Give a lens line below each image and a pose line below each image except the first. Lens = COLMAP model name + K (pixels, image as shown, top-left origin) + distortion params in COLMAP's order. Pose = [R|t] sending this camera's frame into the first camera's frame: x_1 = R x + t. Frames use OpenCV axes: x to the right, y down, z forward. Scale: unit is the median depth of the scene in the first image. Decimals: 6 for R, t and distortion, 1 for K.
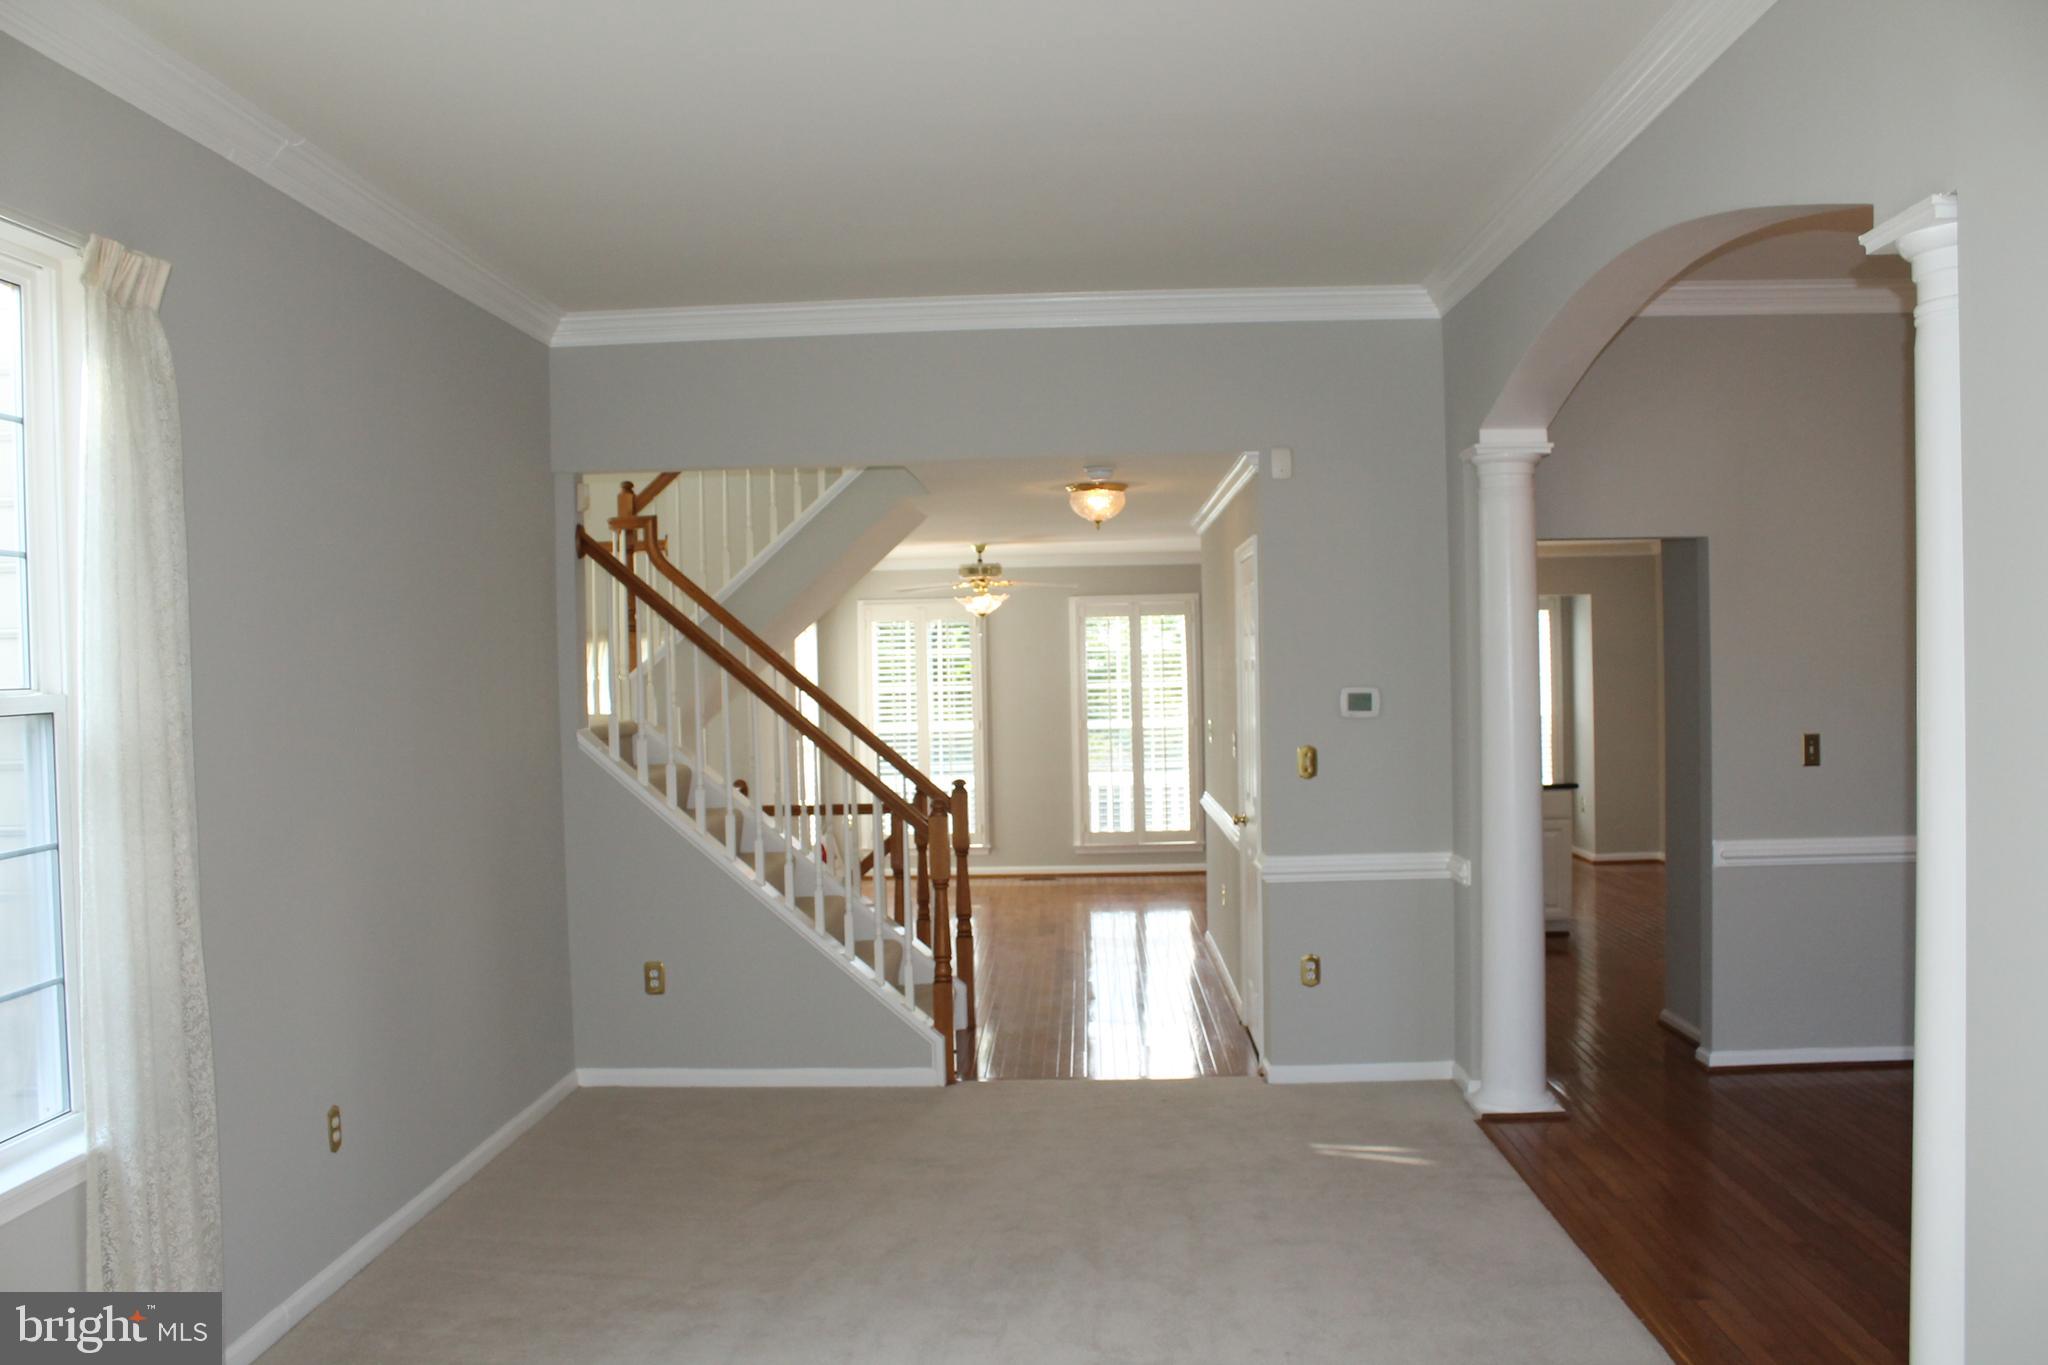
lens RADIAL K [[1726.2, 0, 1017.0], [0, 1726.2, 696.7], [0, 0, 1]] dist [-0.152520, 0.118868]
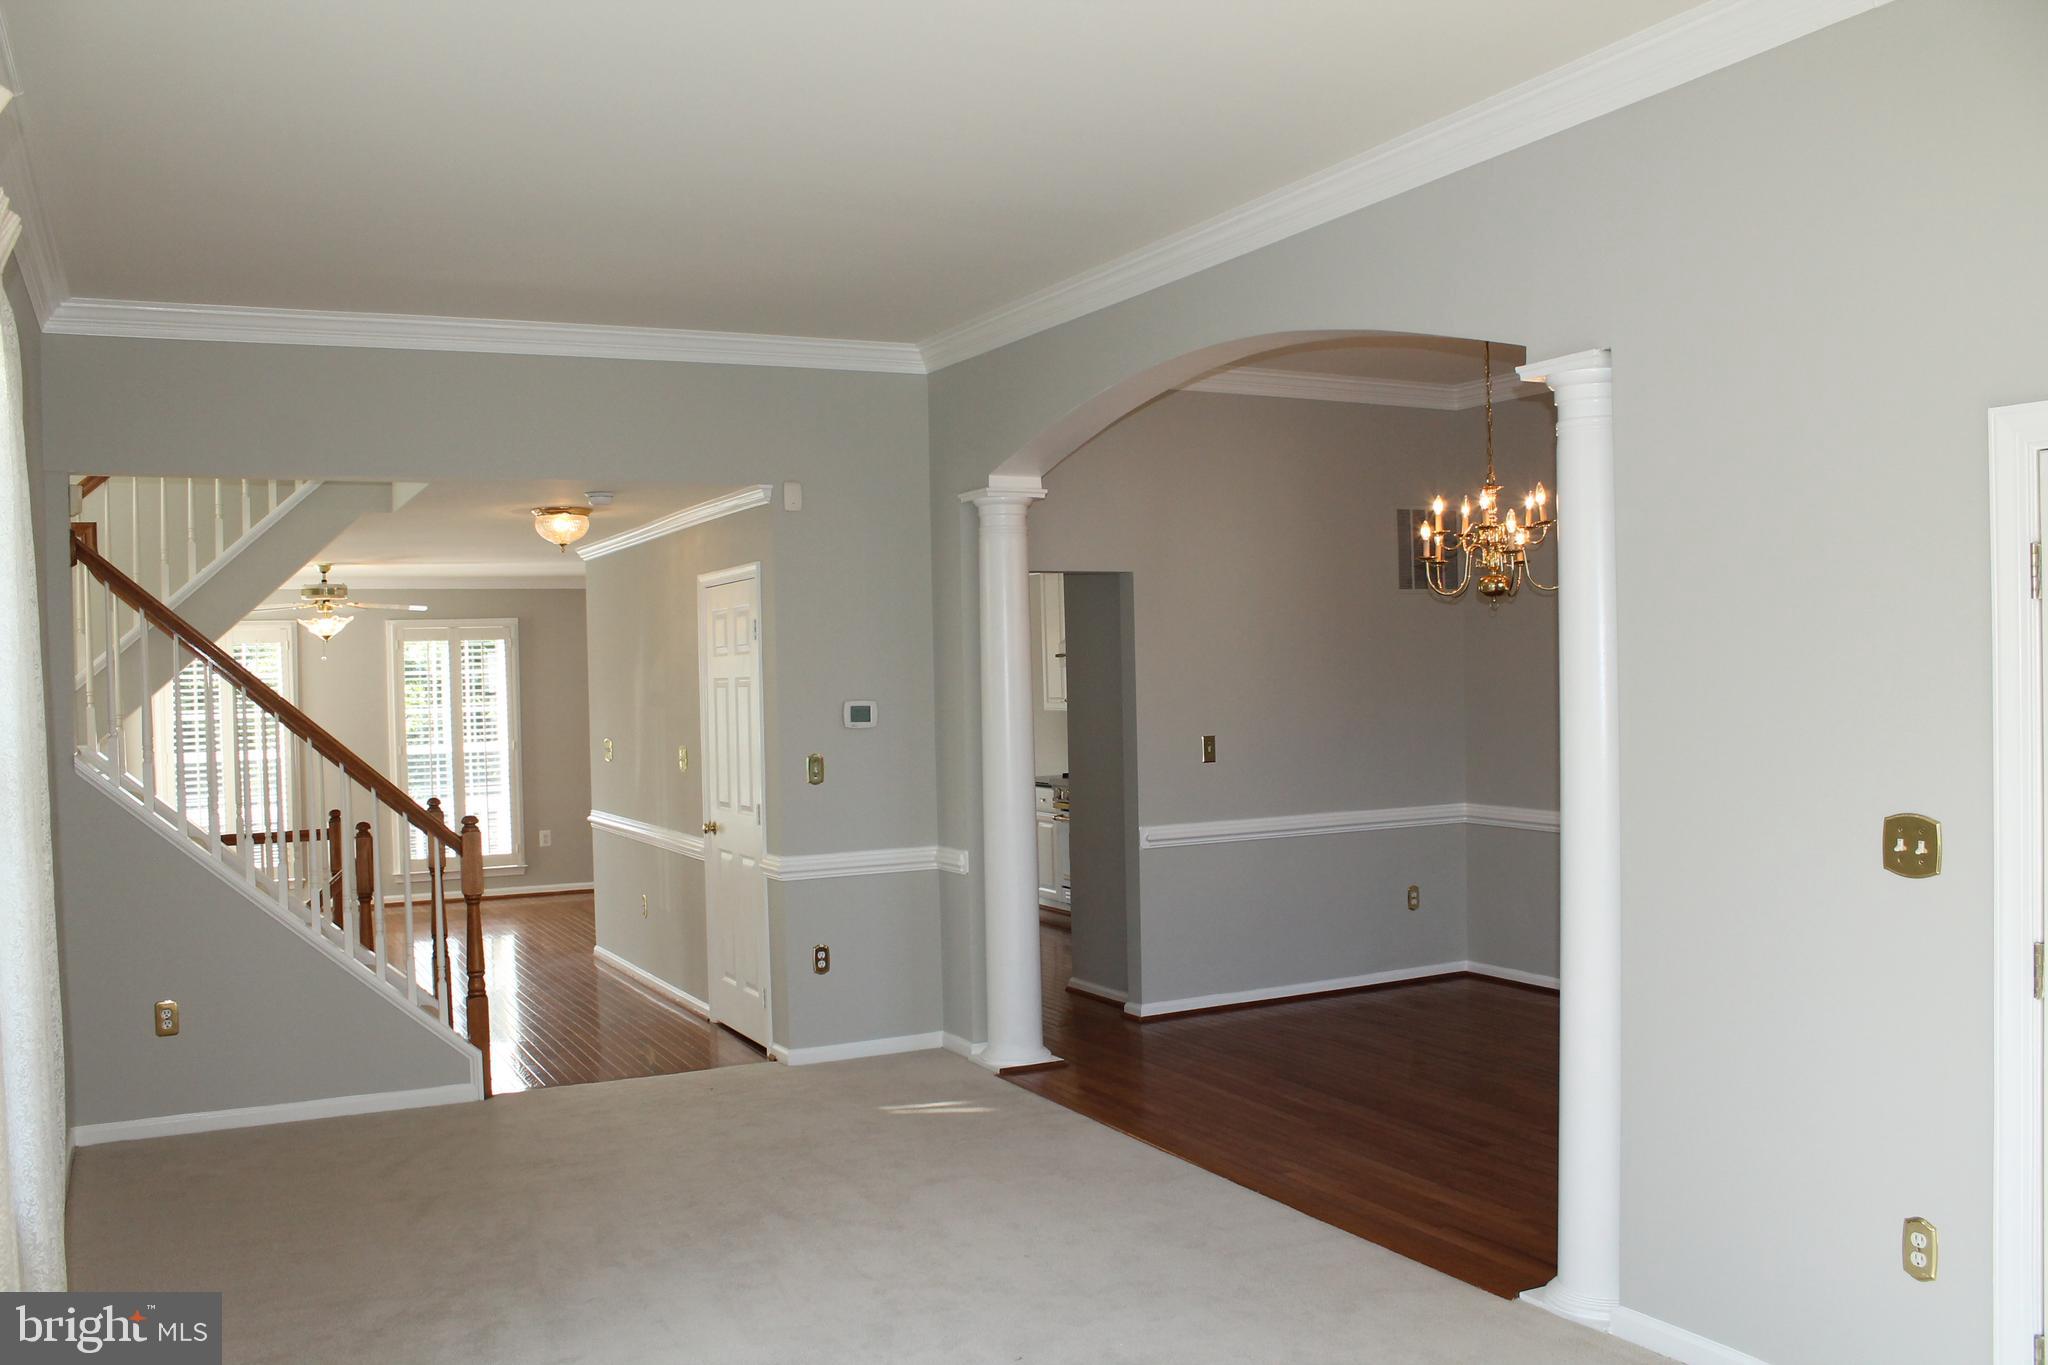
lens RADIAL K [[1726.2, 0, 1043.0], [0, 1726.2, 696.9], [0, 0, 1]] dist [-0.152520, 0.118868]
pose [[0.874200, -0.008775, 0.485486, -0.236149], [0.016653, 0.999790, -0.011917, 0.007180], [-0.485280, 0.018502, 0.874163, -0.032618]]
